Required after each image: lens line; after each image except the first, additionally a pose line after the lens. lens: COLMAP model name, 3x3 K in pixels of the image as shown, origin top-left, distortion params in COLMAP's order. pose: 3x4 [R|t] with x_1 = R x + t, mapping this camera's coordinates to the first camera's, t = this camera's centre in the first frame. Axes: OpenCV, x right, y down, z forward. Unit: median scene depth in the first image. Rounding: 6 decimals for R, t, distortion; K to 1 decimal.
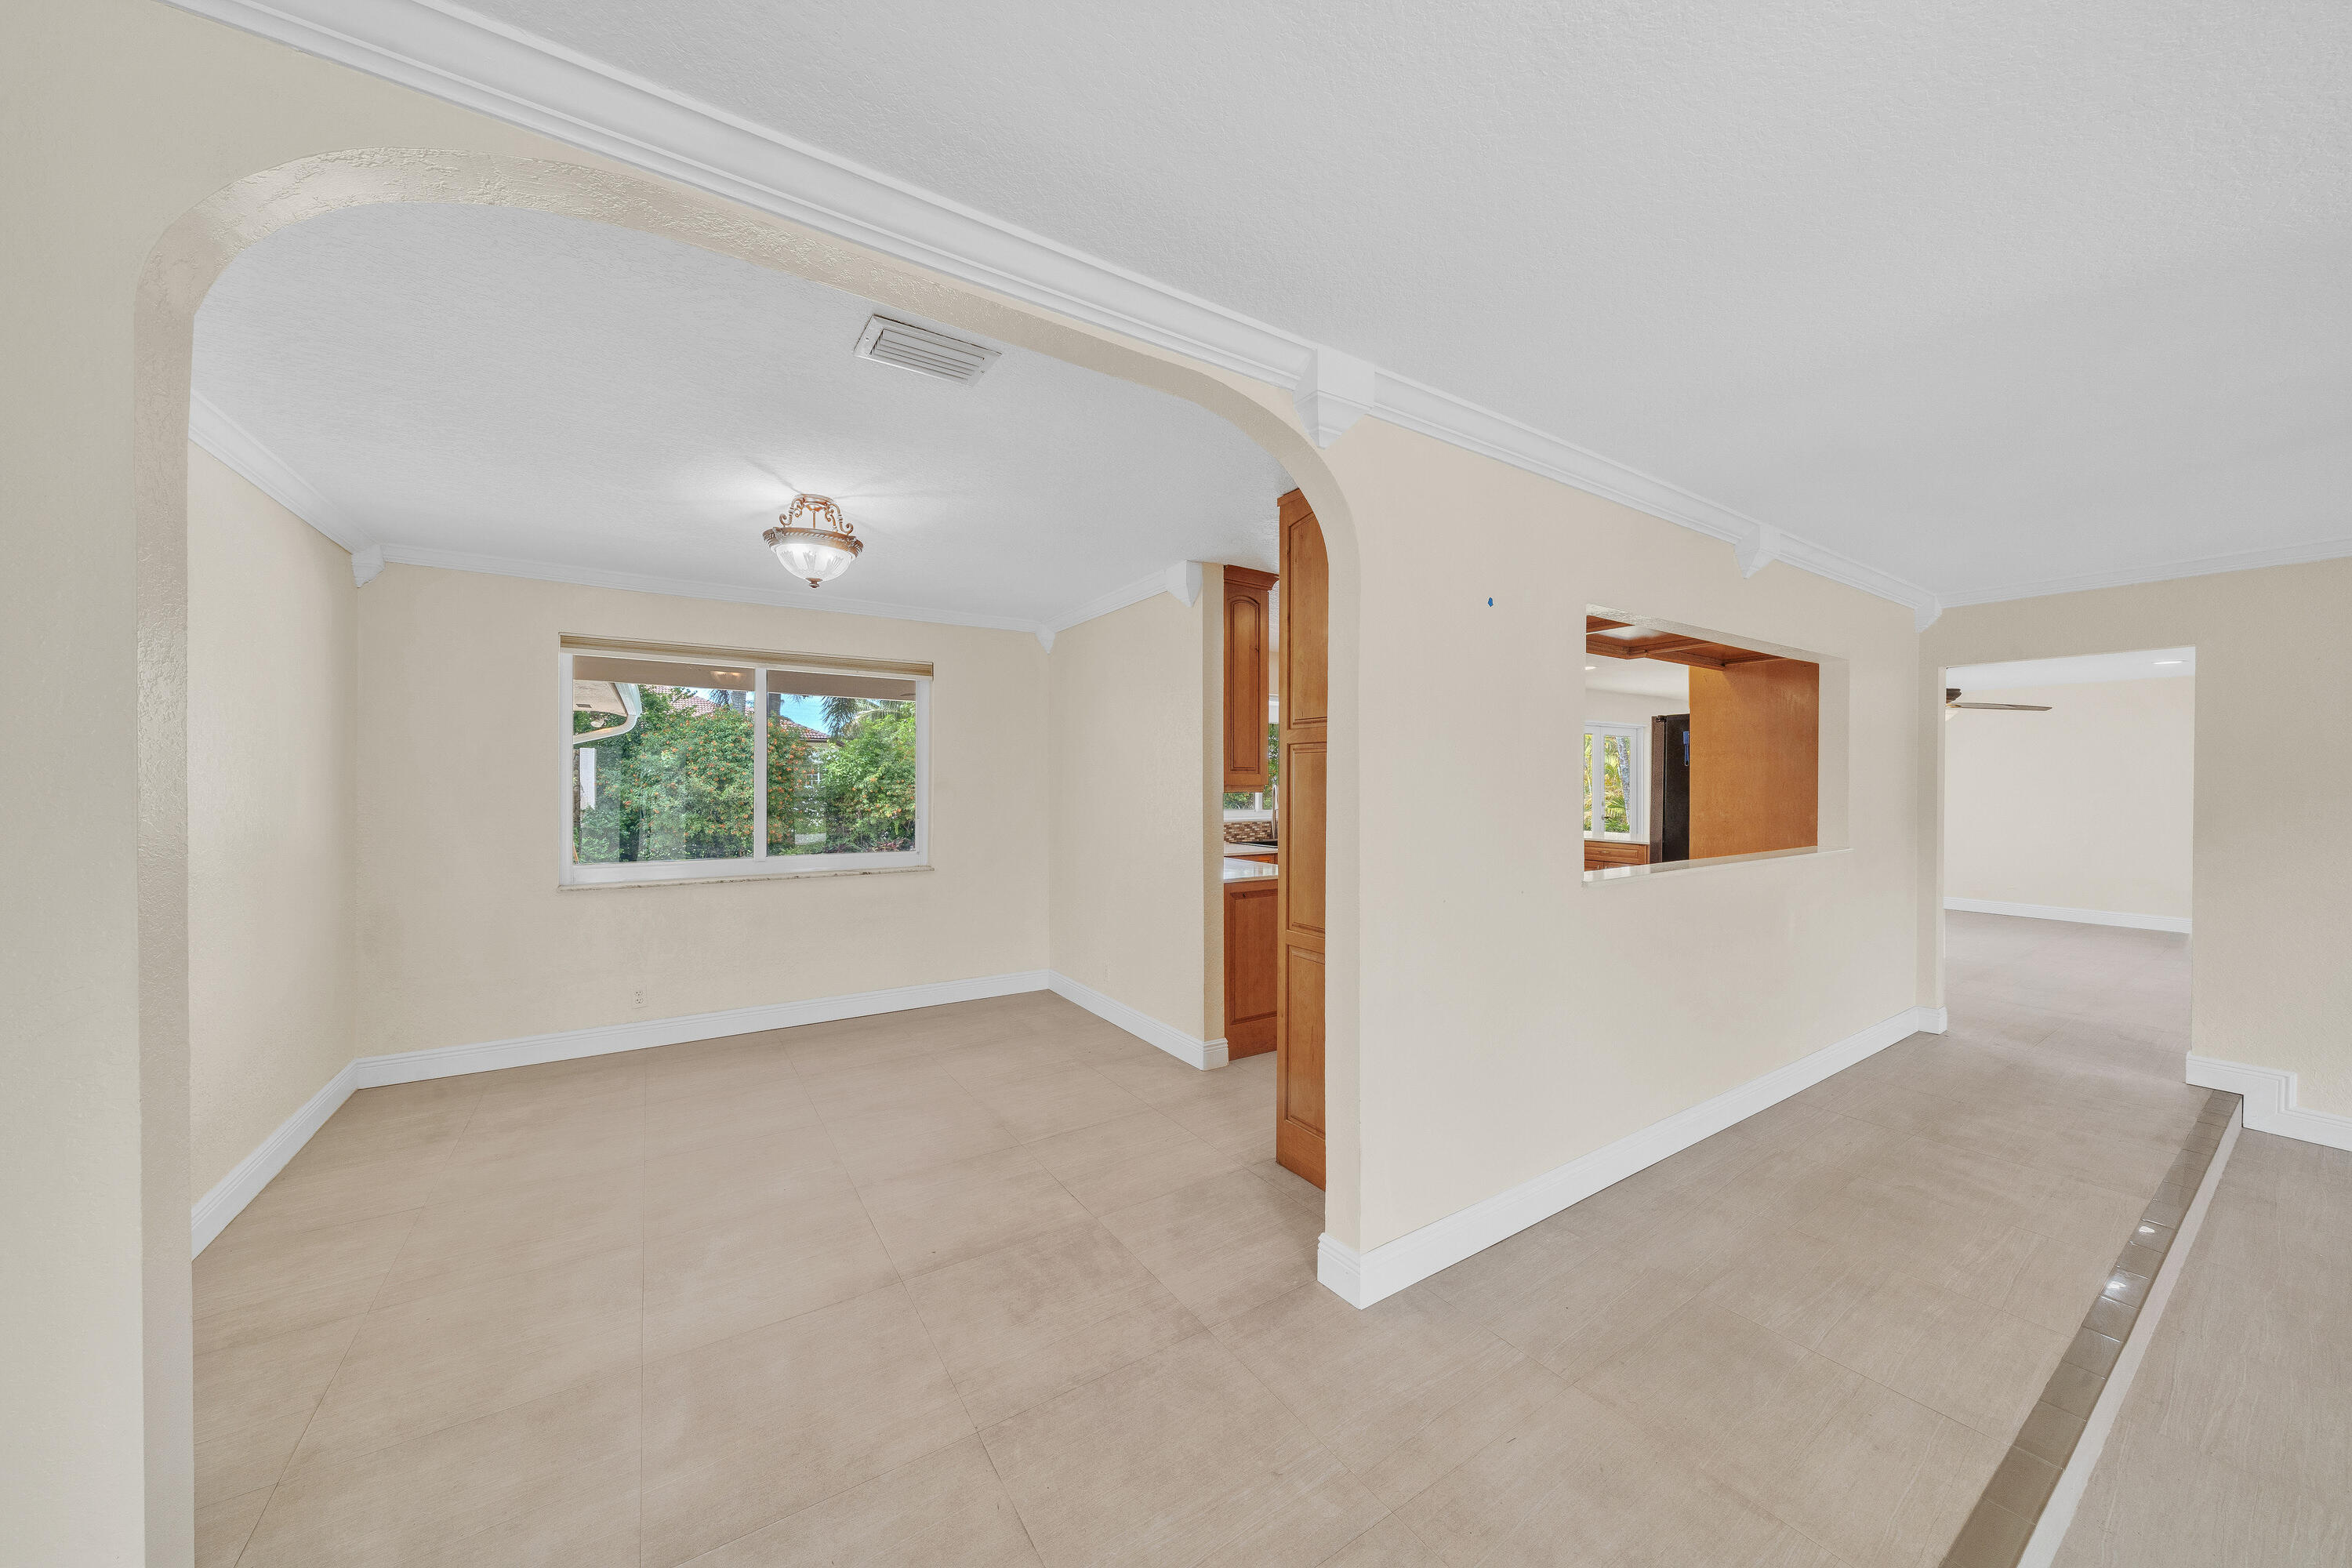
lens RADIAL K [[800.5, 0, 1173.7], [0, 800.5, 786.4], [0, 0, 1]] dist [-0.008112, -0.000120]
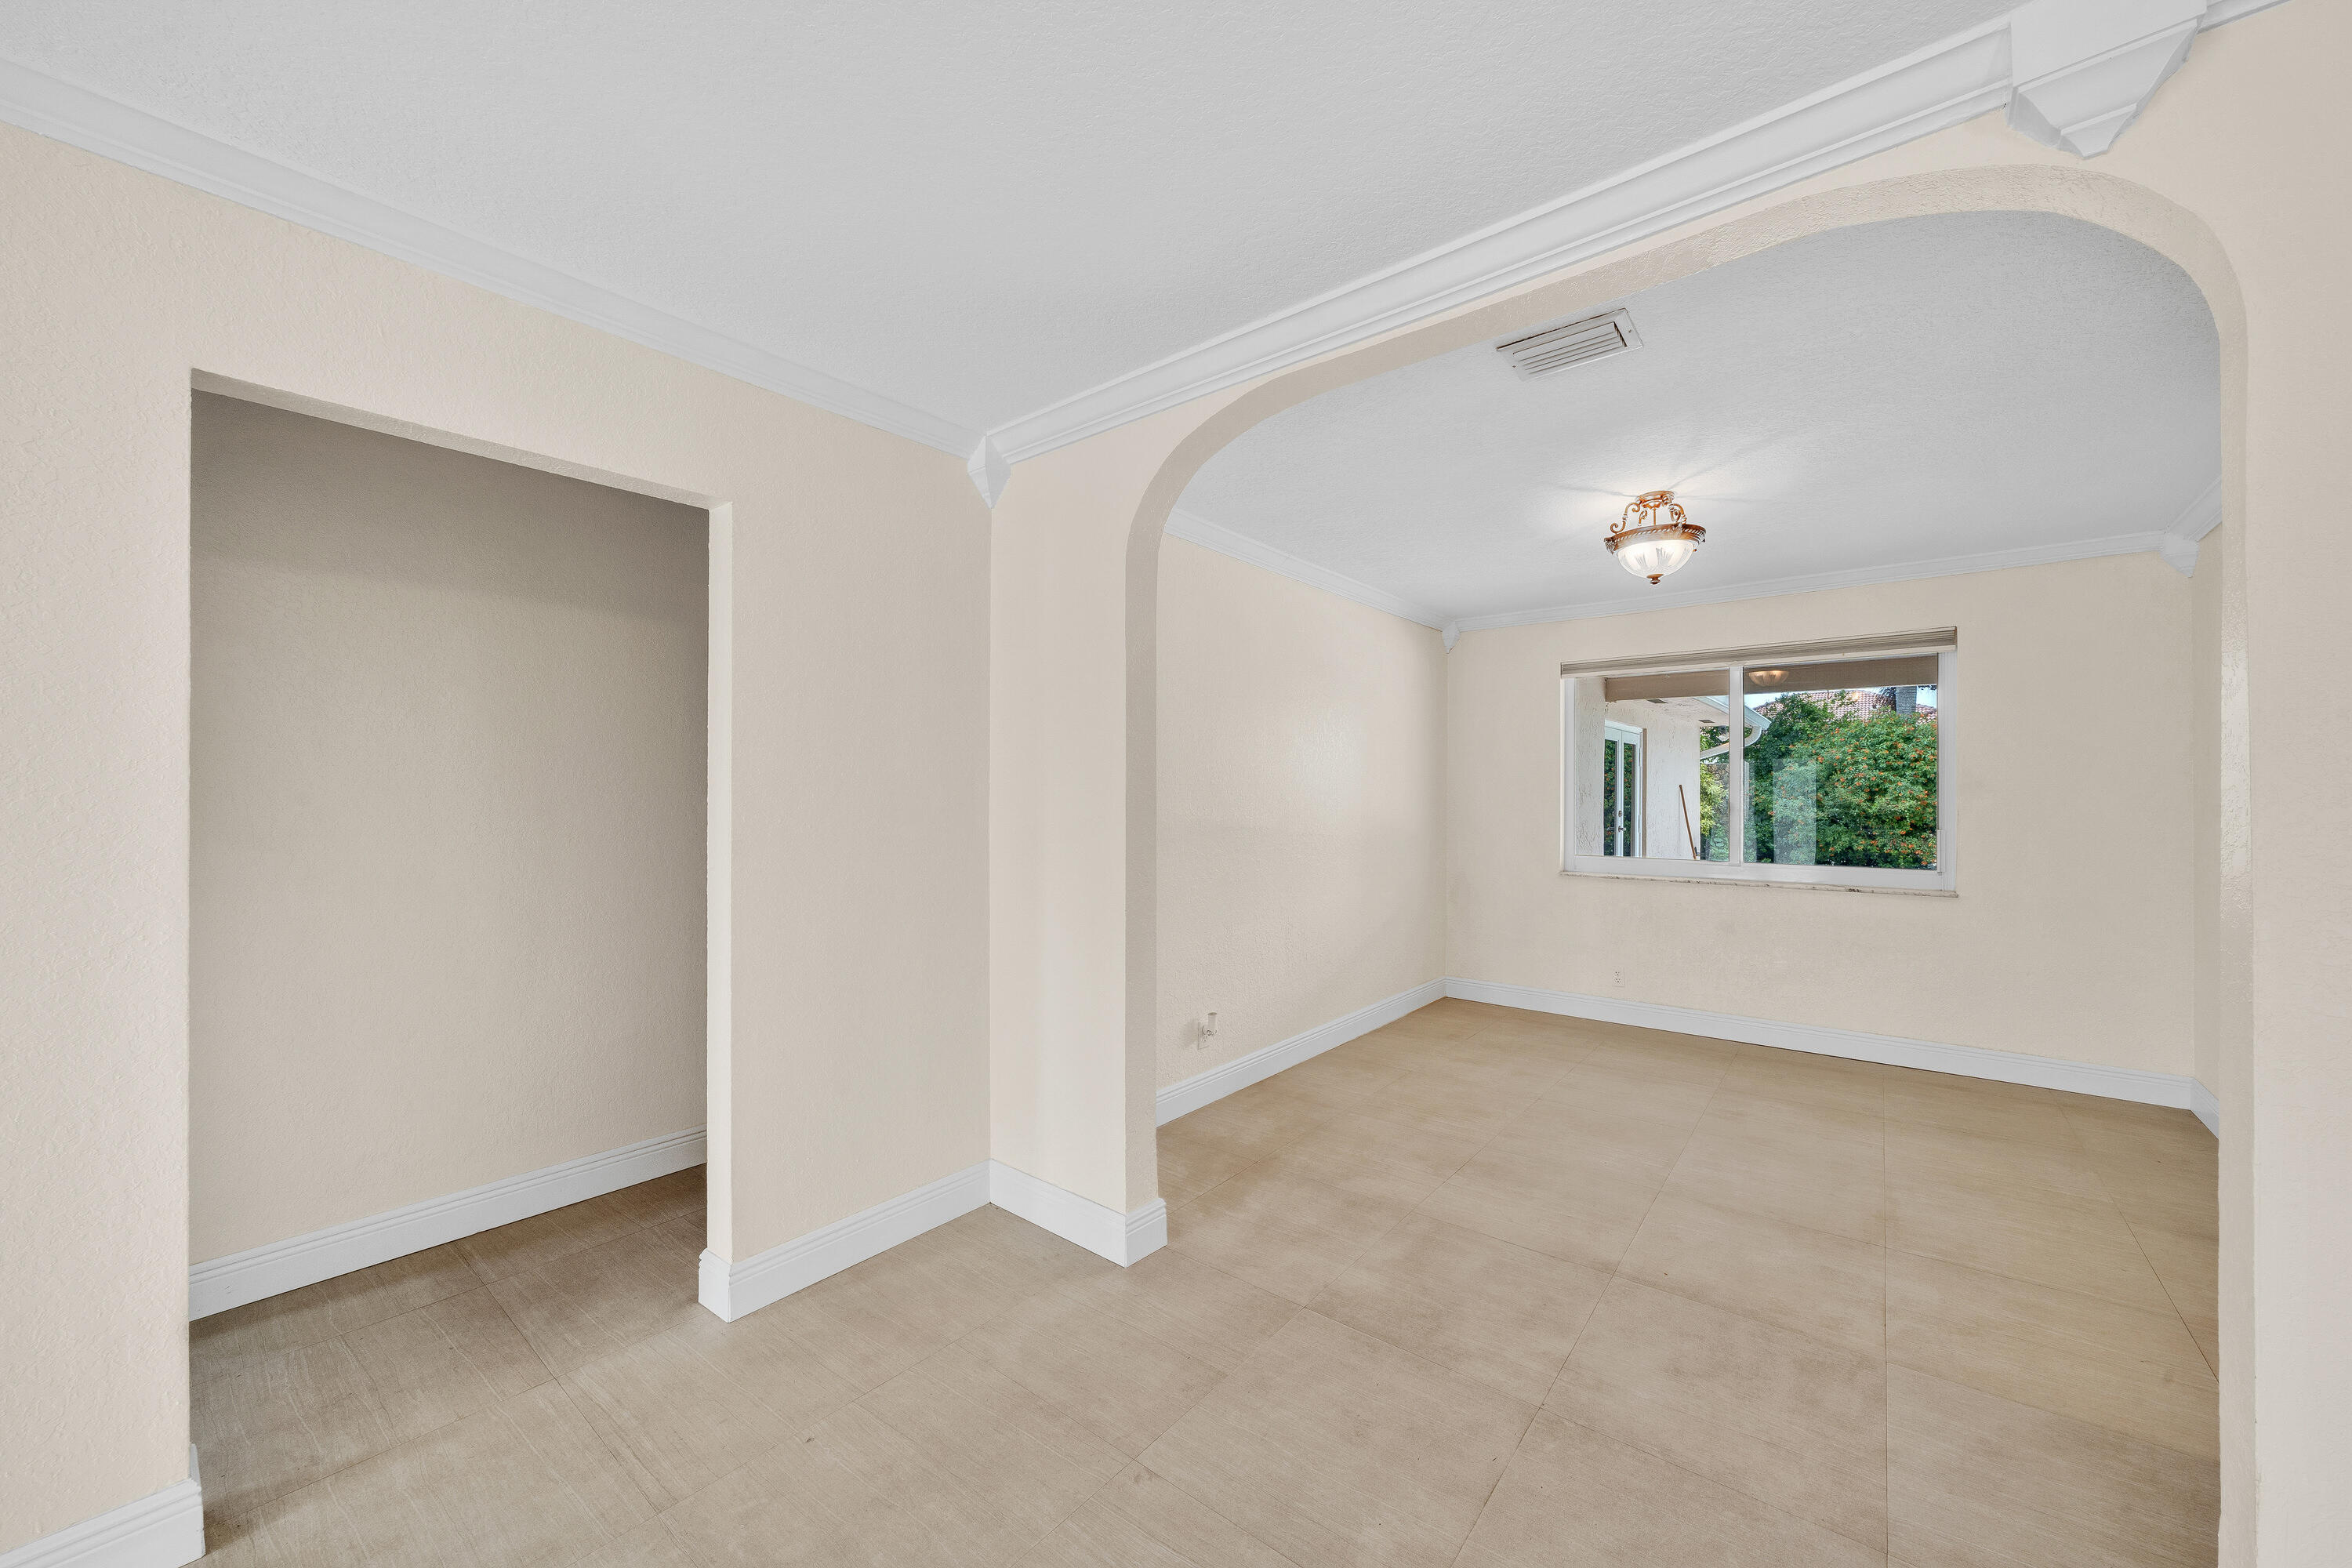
lens RADIAL K [[847.0, 0, 1283.5], [0, 847.0, 791.6], [0, 0, 1]] dist [-0.013782, -0.000055]
pose [[0.363646, -0.005832, -0.931519, 0.266600], [-0.006422, 0.999941, -0.008767, 0.018507], [0.931515, 0.009170, 0.363587, 0.129159]]
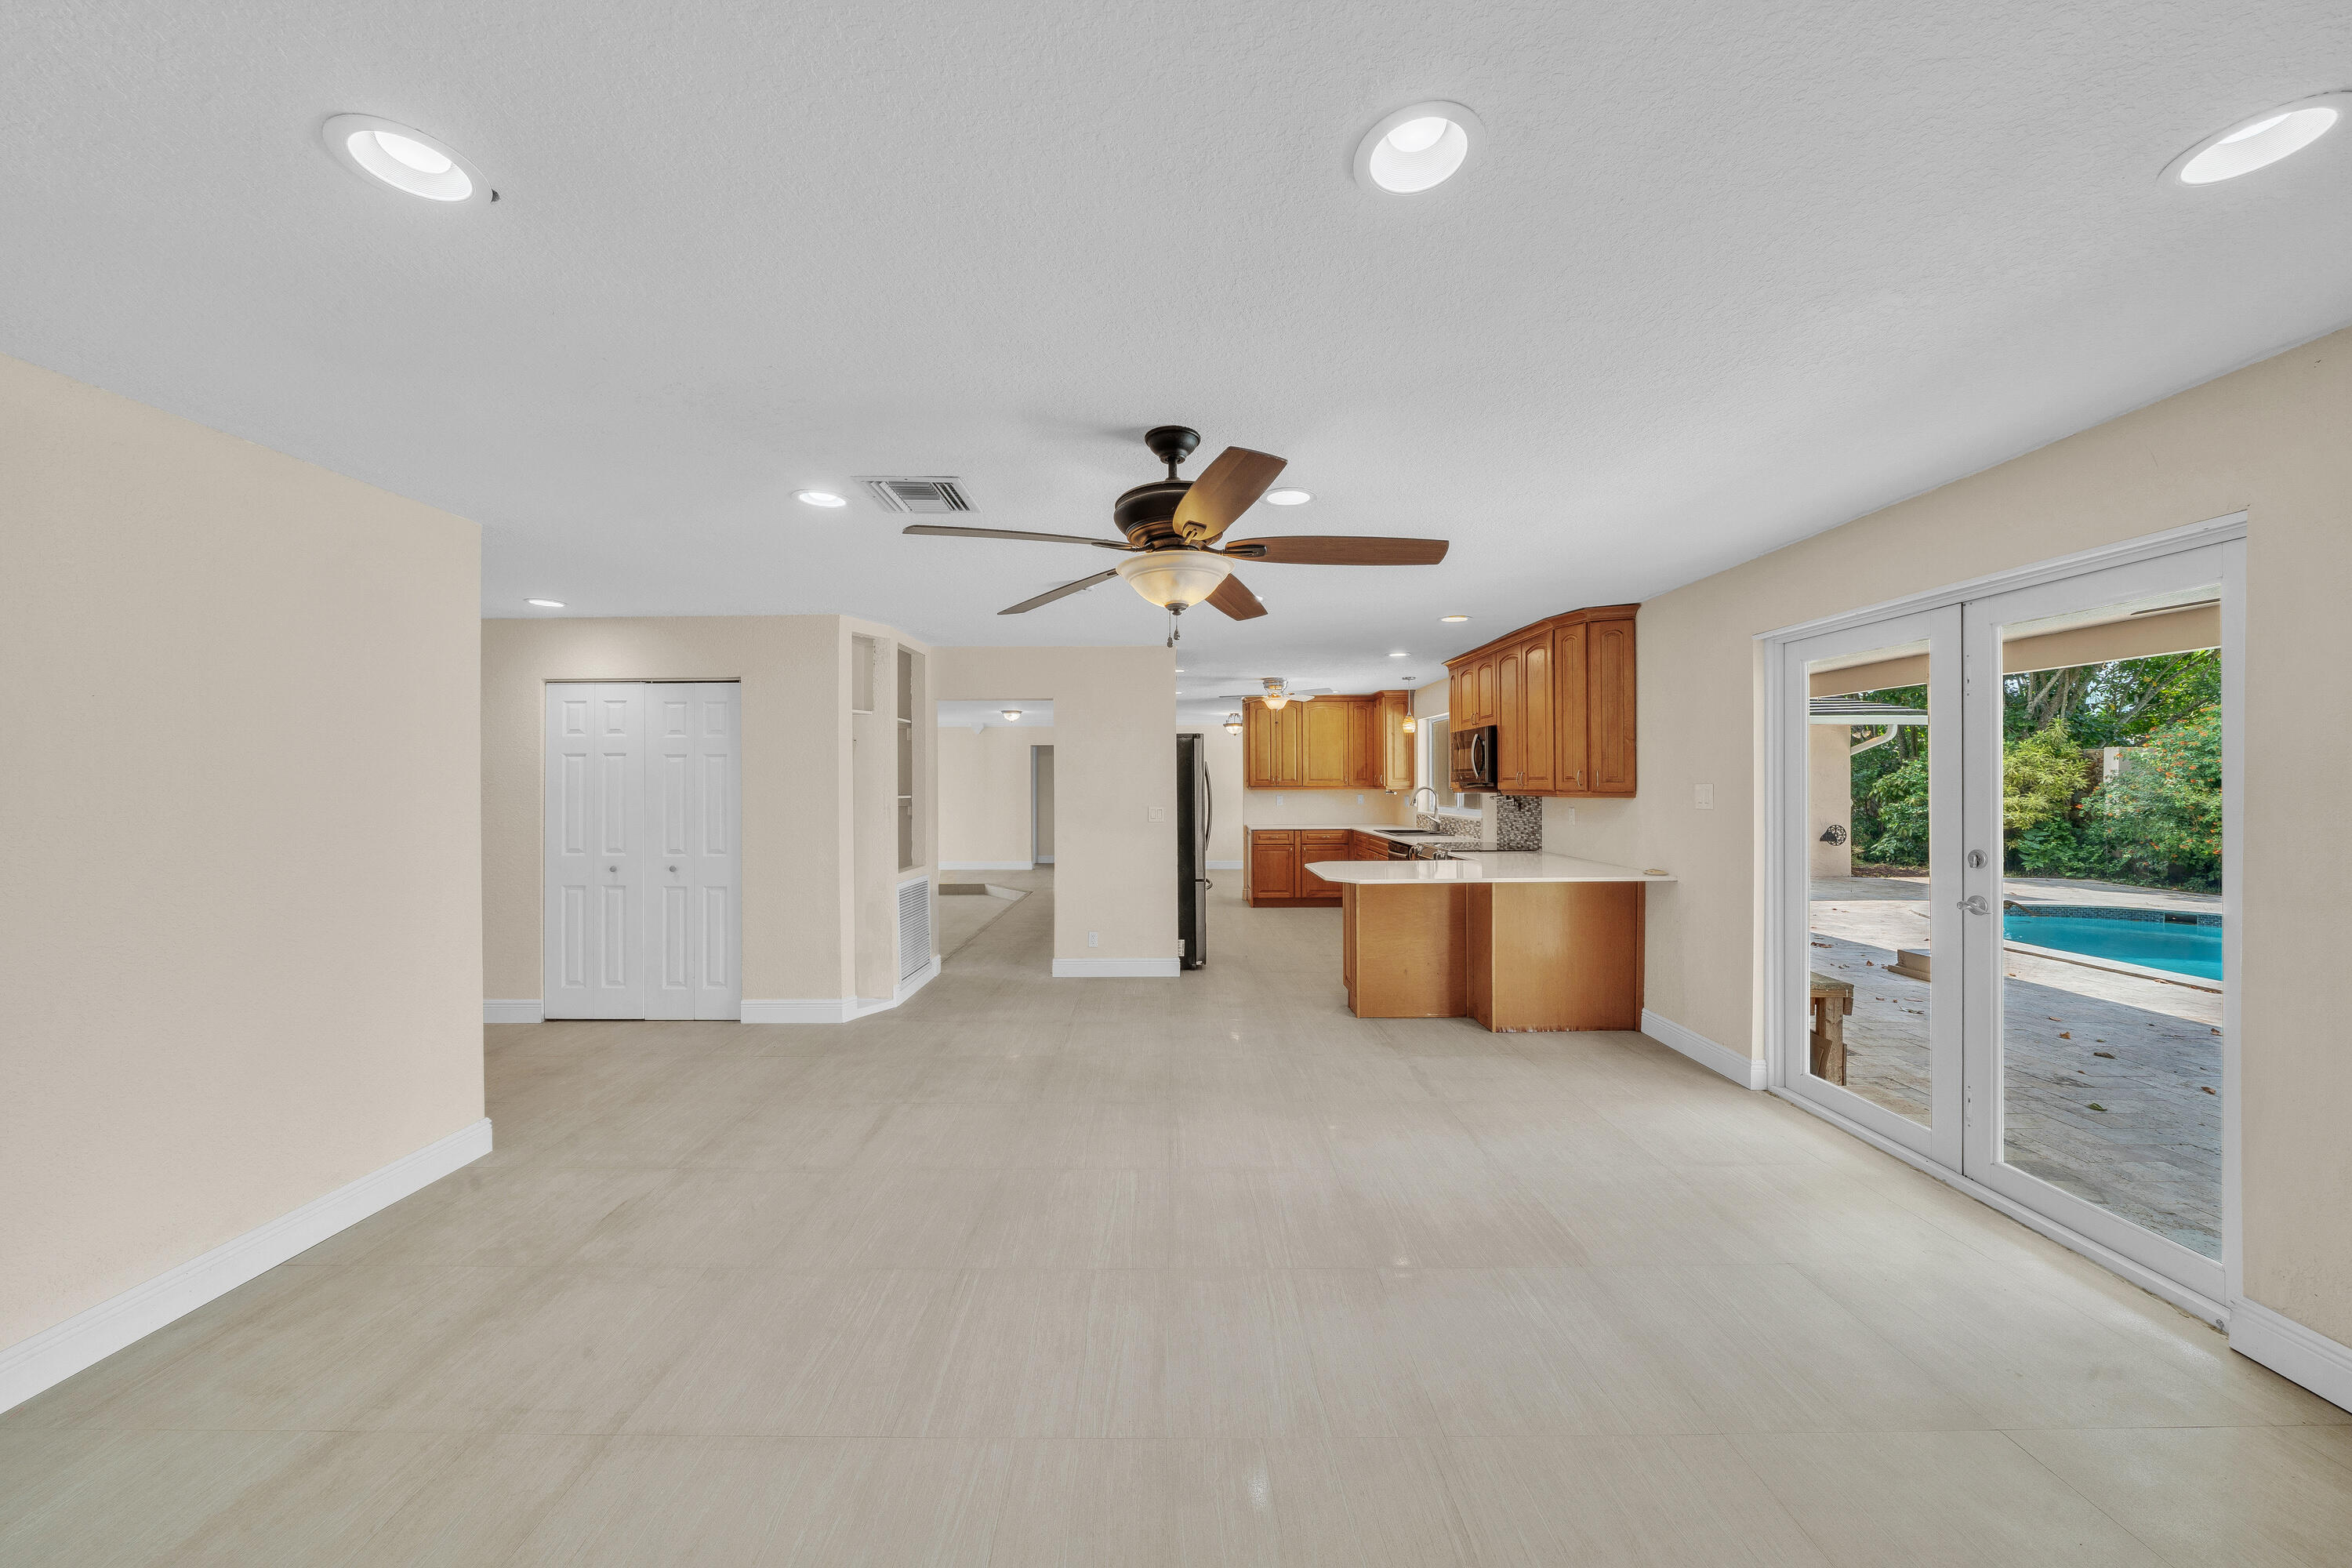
lens RADIAL K [[800.5, 0, 1173.7], [0, 800.5, 786.4], [0, 0, 1]] dist [-0.008112, -0.000120]
pose [[-0.542715, 0.002756, -0.839912, 2.206990], [-0.003207, 0.999981, 0.005354, -0.014873], [0.839911, 0.005600, -0.542696, 2.108078]]
